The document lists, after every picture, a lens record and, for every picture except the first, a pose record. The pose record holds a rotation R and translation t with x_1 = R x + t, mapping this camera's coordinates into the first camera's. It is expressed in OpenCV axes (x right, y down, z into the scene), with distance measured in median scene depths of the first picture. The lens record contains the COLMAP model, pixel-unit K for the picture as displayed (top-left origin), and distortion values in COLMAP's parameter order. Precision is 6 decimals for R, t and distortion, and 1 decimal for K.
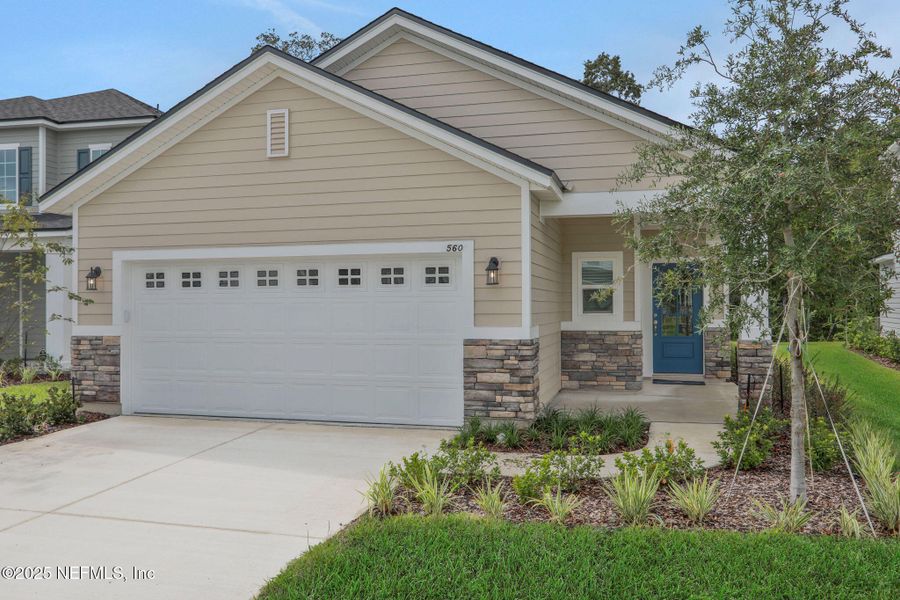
lens RADIAL K [[690.0, 0, 450.2], [0, 690.0, 287.6], [0, 0, 1]] dist [-0.017084, -0.001075]
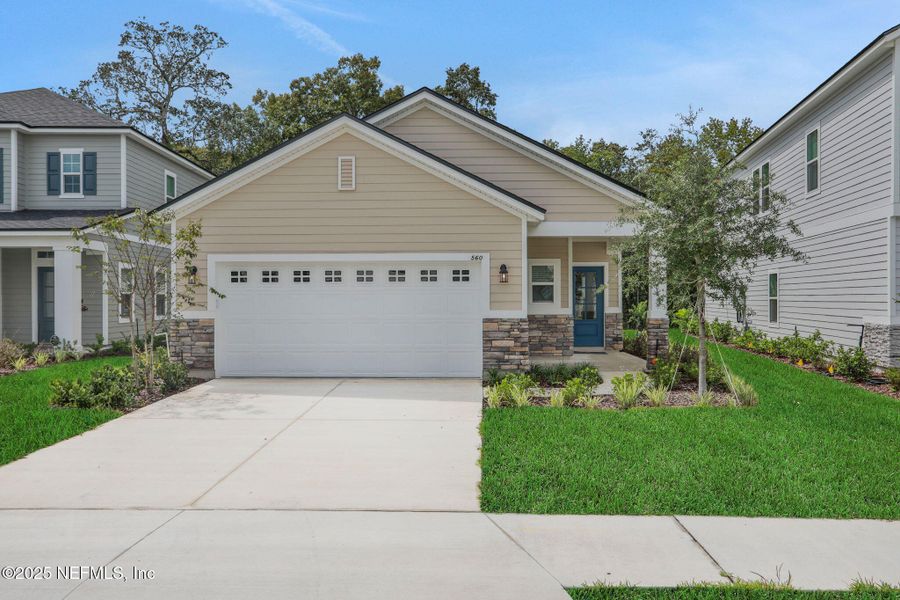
lens RADIAL K [[690.0, 0, 450.2], [0, 690.0, 287.6], [0, 0, 1]] dist [-0.017084, -0.001075]
pose [[0.975100, 0.005620, 0.221693, -0.334168], [-0.007409, 0.999946, 0.007237, -0.002532], [-0.221640, -0.008700, 0.975090, -0.393628]]
